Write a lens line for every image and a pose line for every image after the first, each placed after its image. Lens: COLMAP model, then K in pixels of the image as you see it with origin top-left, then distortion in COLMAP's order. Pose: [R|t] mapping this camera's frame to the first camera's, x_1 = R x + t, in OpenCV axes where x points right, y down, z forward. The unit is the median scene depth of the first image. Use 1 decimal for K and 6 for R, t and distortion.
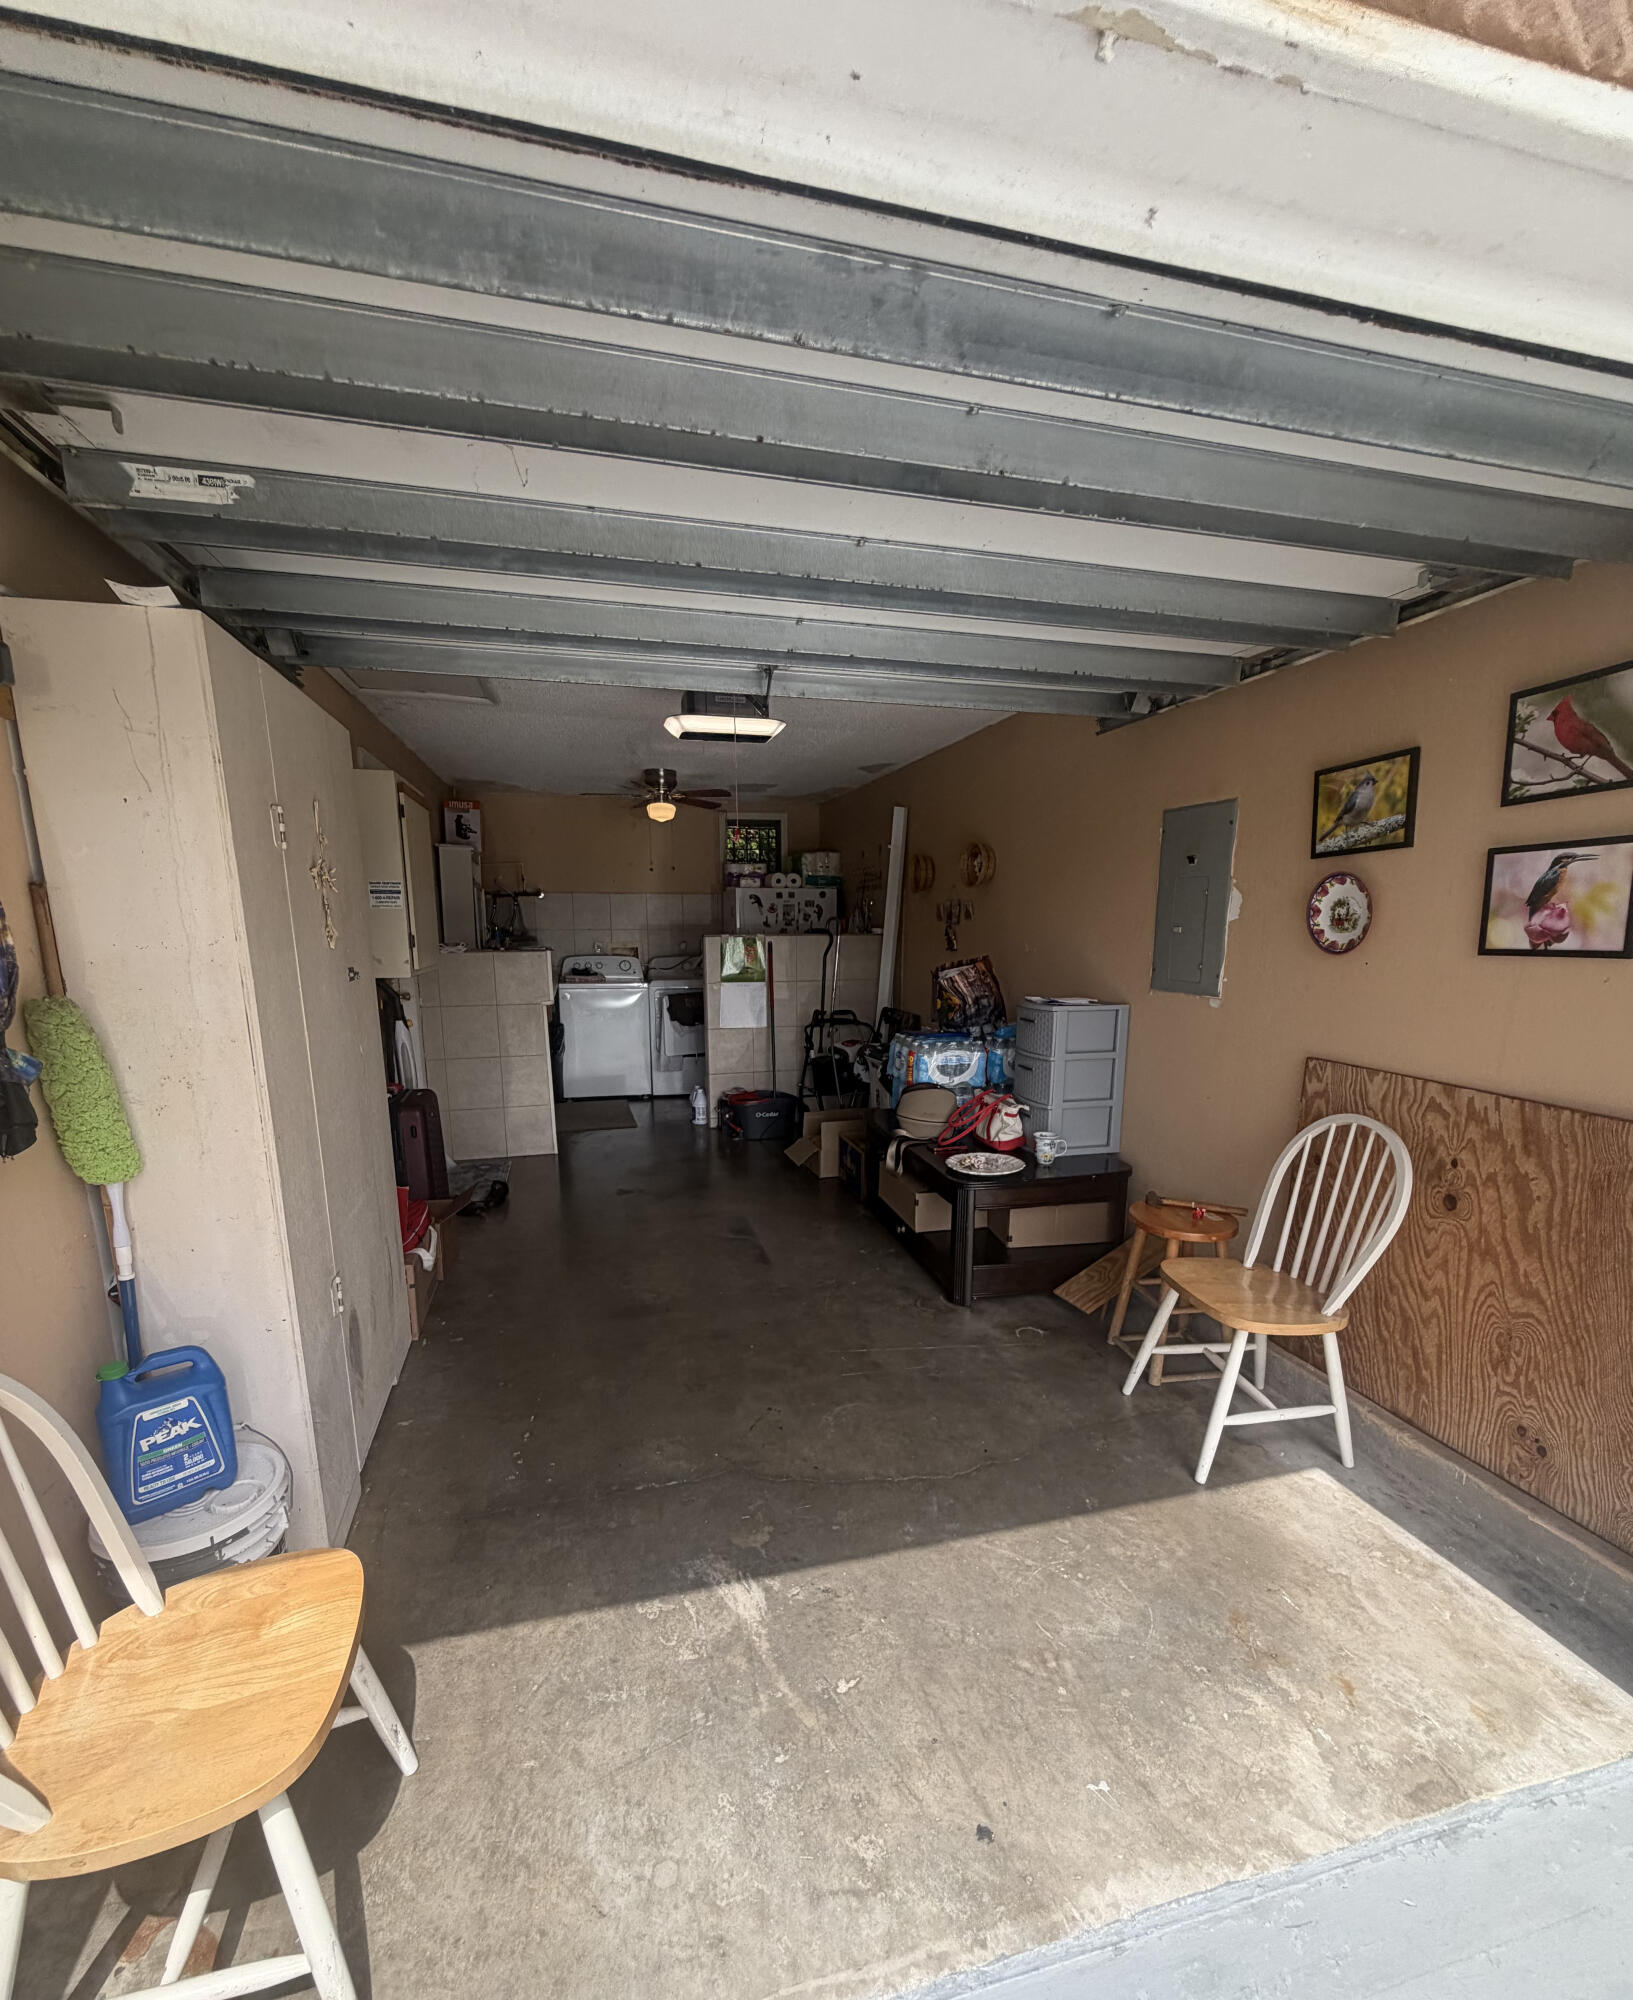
lens RADIAL K [[880.9, 0, 823.3], [0, 880.9, 1093.8], [0, 0, 1]] dist [-0.000202, 0.000694]
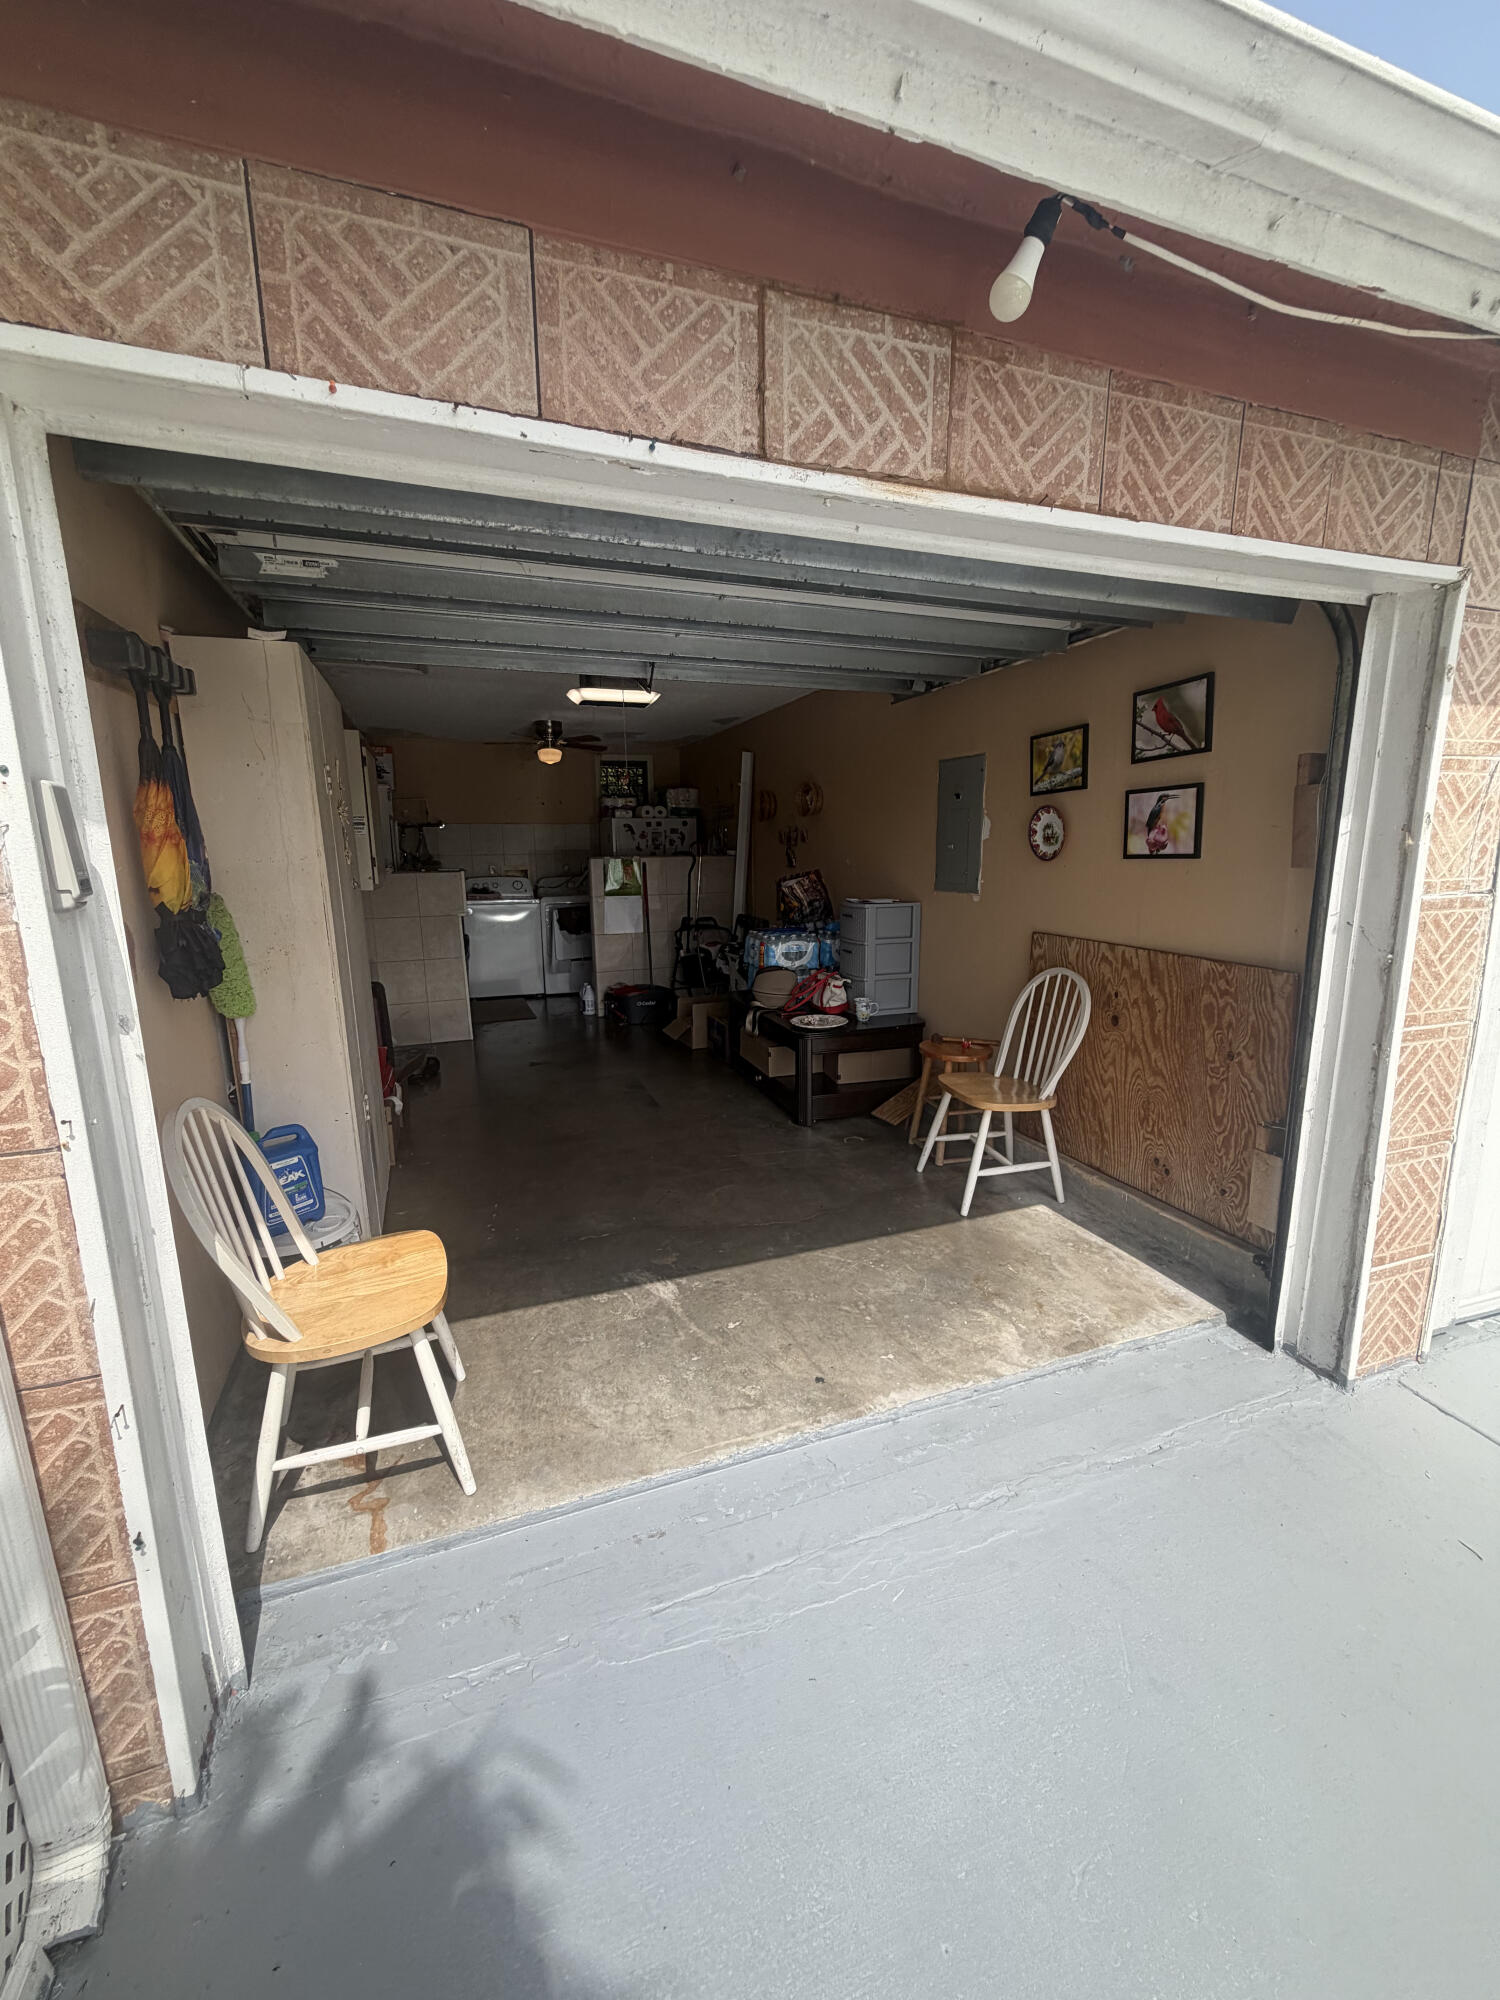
lens RADIAL K [[807.0, 0, 755.2], [0, 807.0, 1004.4], [0, 0, 1]] dist [-0.001939, 0.003722]
pose [[0.995449, -0.028294, 0.091001, -0.037912], [0.028428, 0.999596, -0.000181, 0.075190], [-0.090959, 0.002768, 0.995851, -0.331687]]
